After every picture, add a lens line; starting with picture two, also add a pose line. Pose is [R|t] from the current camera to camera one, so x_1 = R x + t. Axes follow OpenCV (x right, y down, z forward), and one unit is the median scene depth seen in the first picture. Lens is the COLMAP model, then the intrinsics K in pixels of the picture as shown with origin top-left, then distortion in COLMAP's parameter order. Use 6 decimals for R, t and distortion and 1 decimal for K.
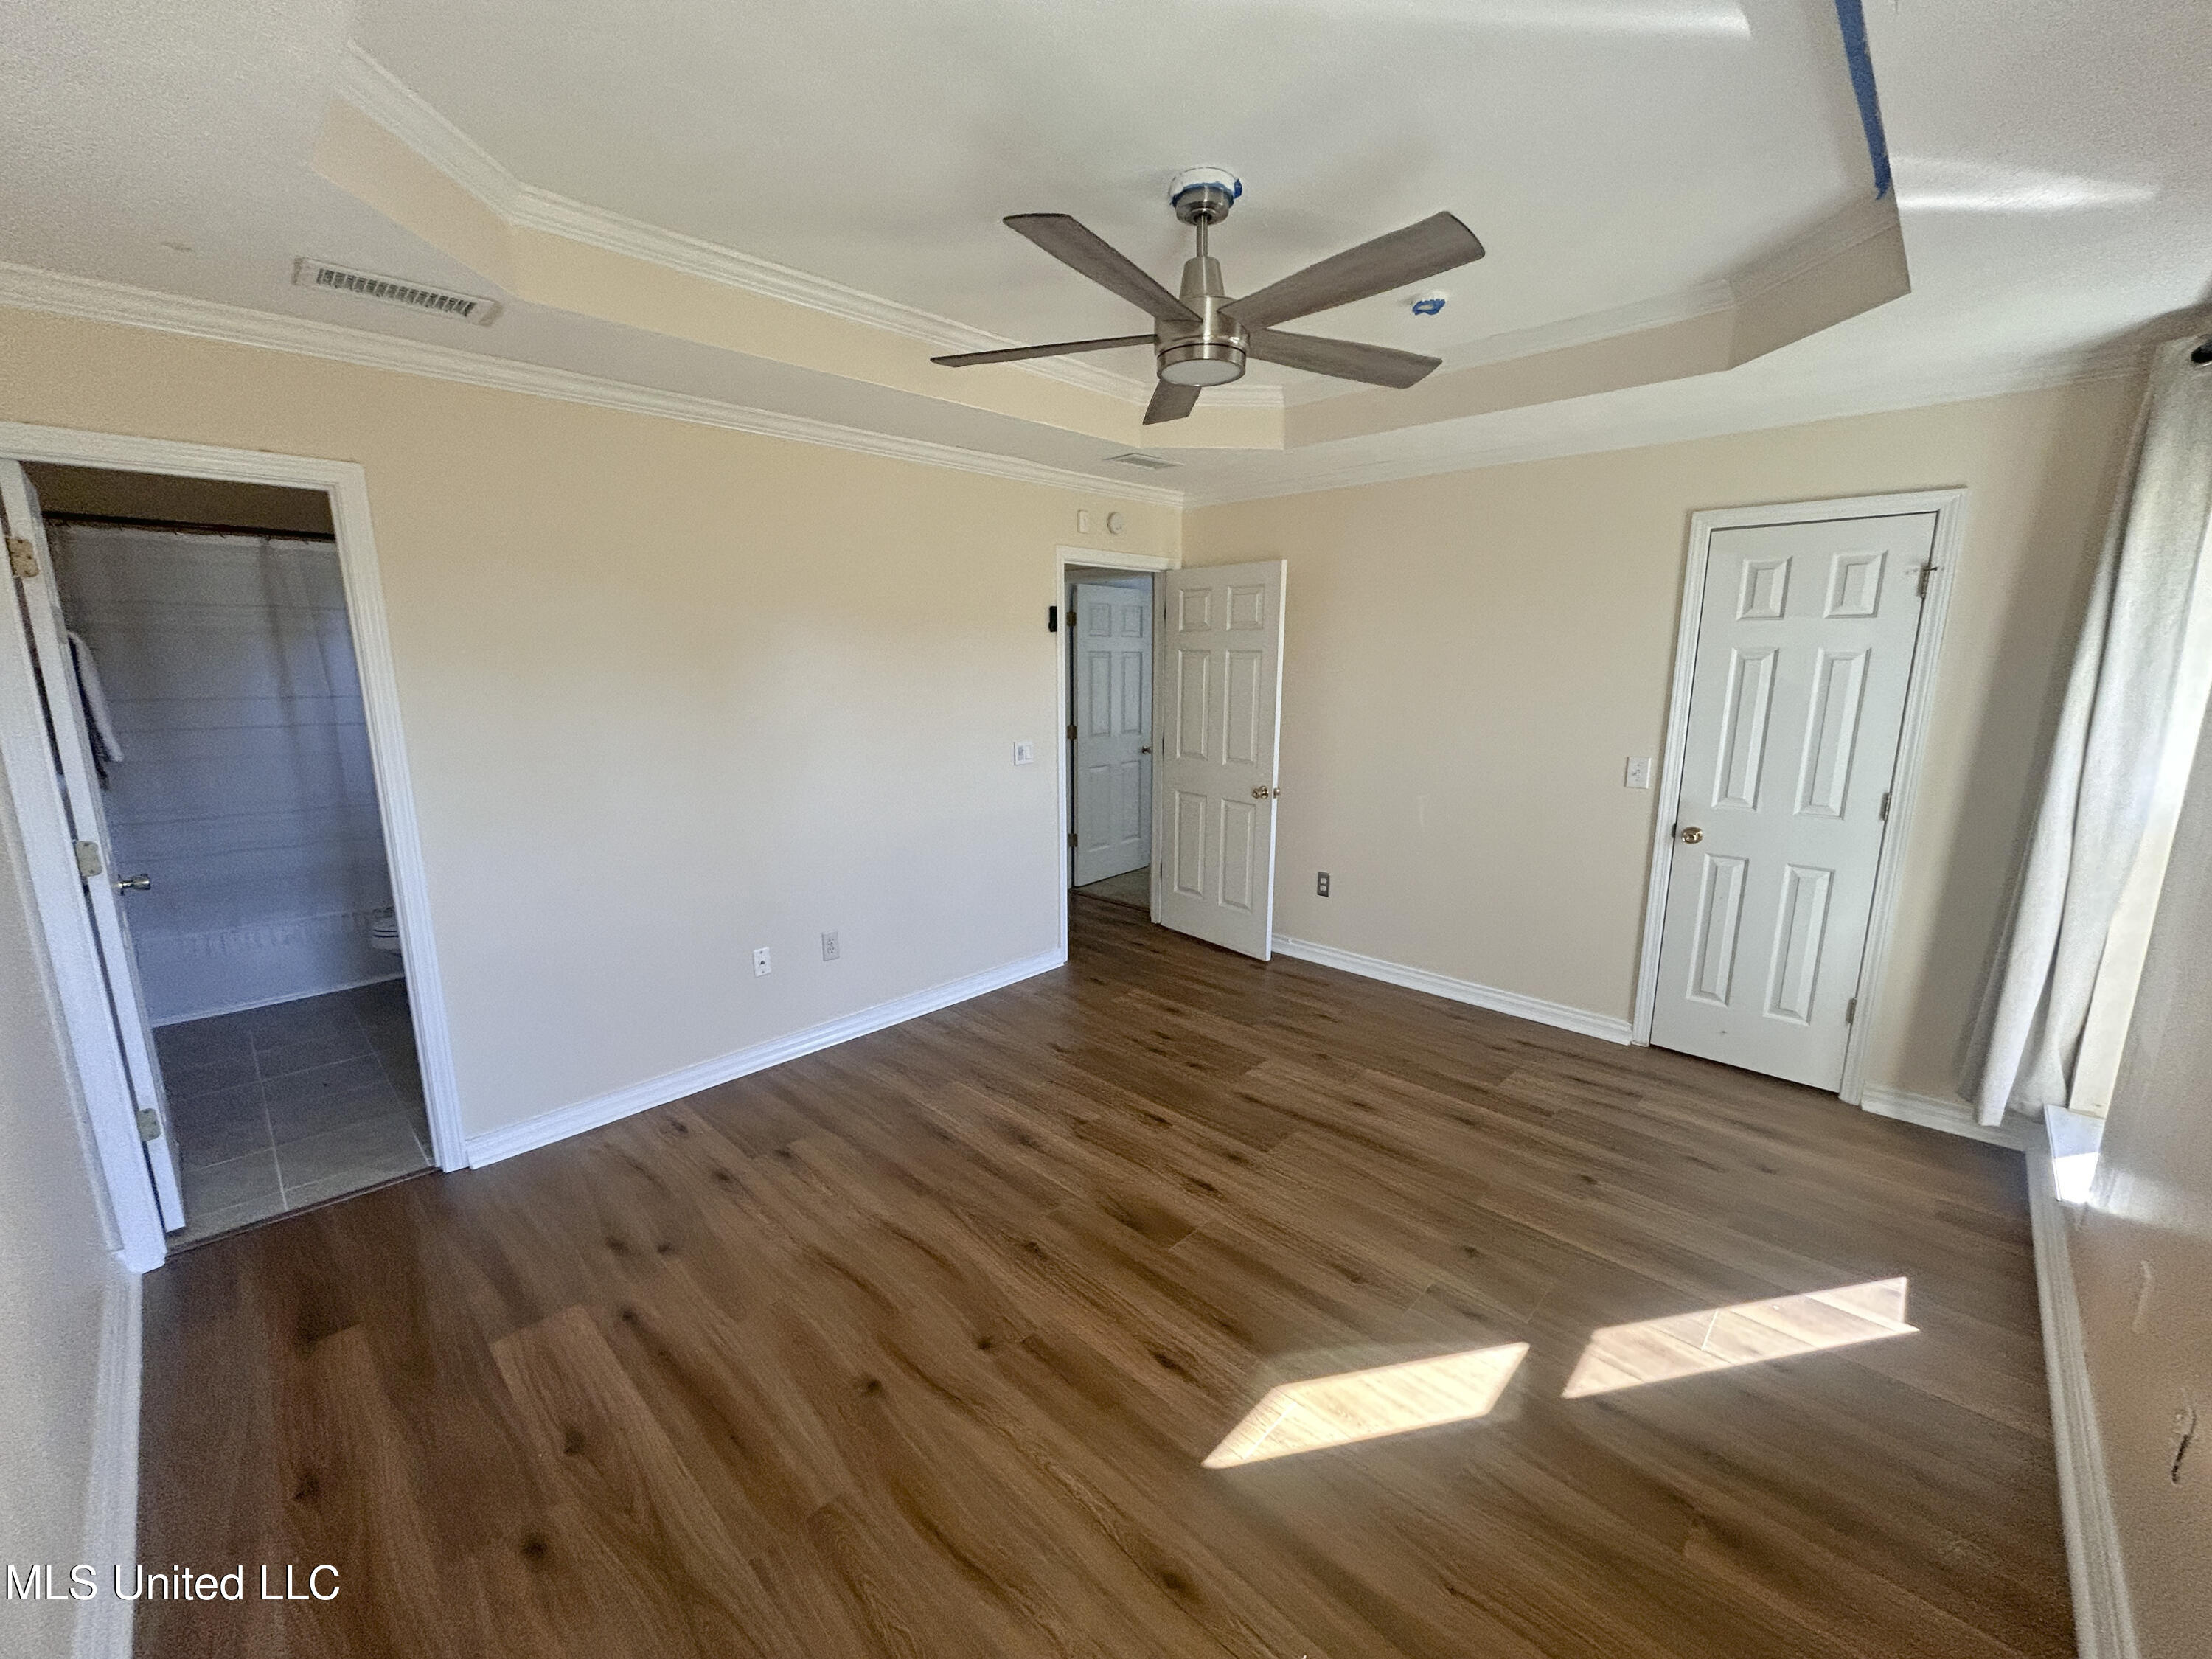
lens RADIAL K [[880.3, 0, 1087.8], [0, 880.3, 821.8], [0, 0, 1]] dist [0.001070, 0.000306]
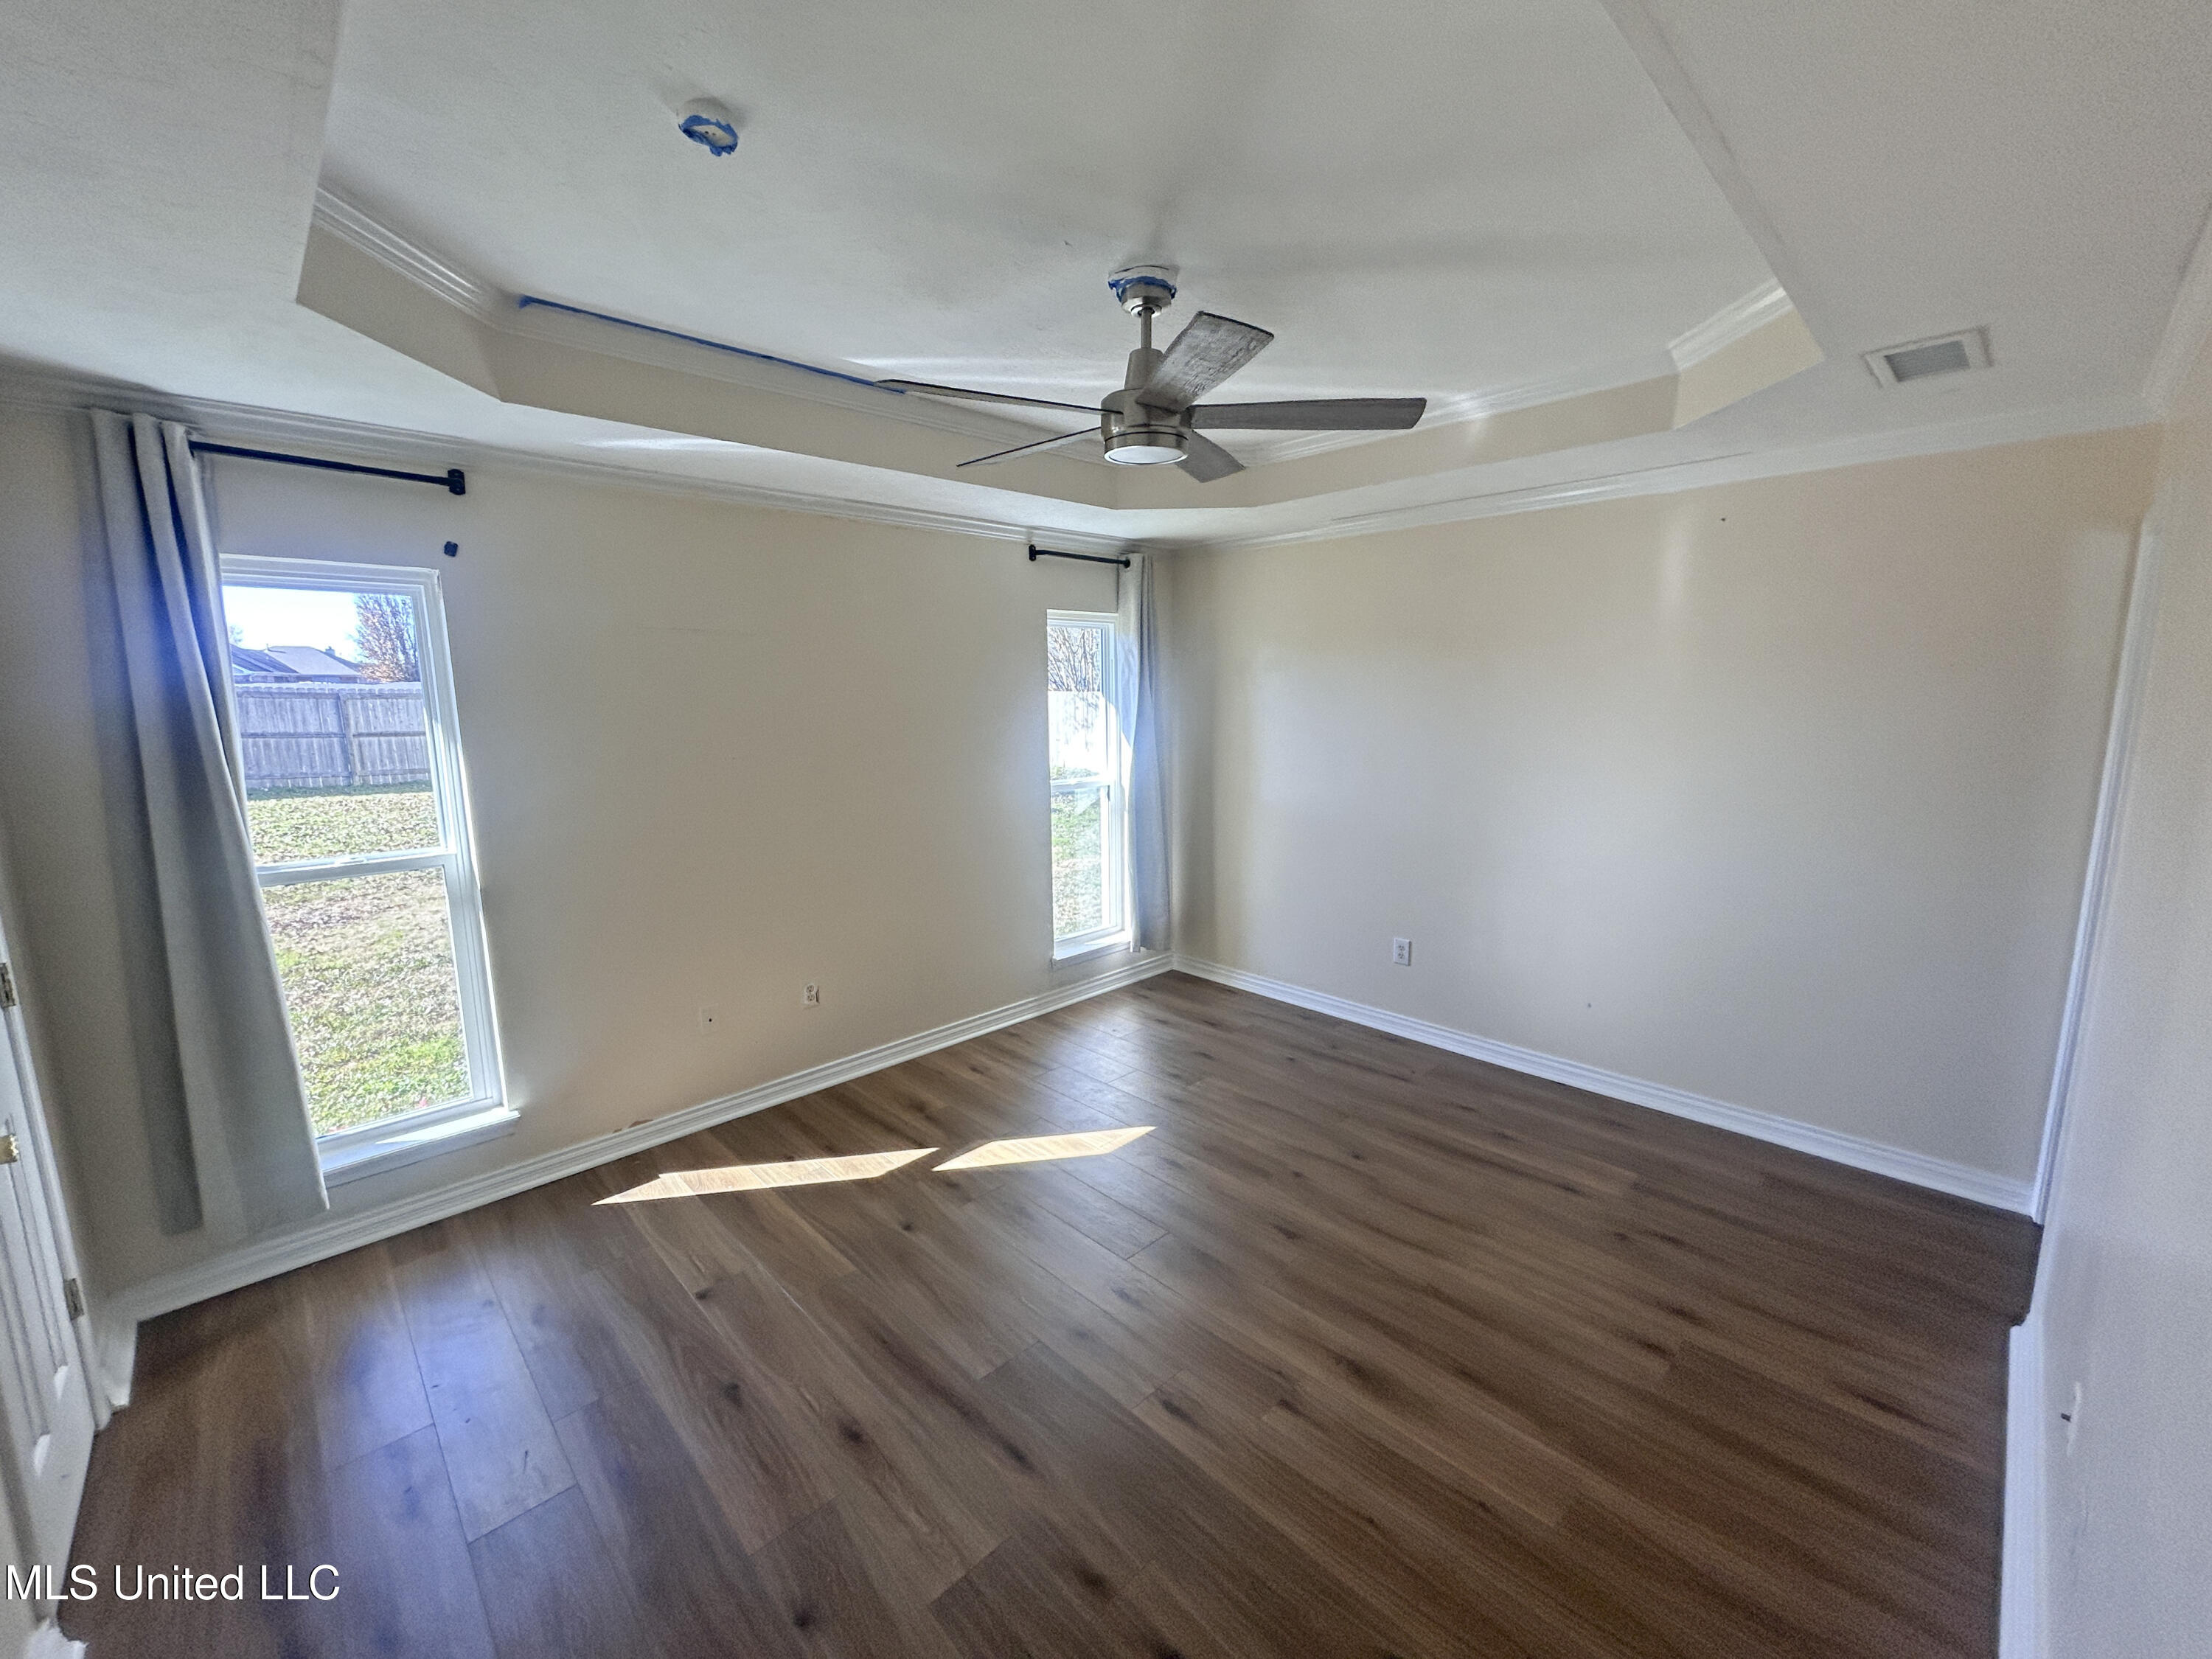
lens RADIAL K [[880.3, 0, 1102.3], [0, 880.3, 834.9], [0, 0, 1]] dist [0.001070, 0.000306]
pose [[-0.999617, 0.015306, 0.023051, 0.128352], [0.022369, 0.937361, 0.347639, -0.352884], [-0.016286, 0.348022, -0.937345, 1.695089]]
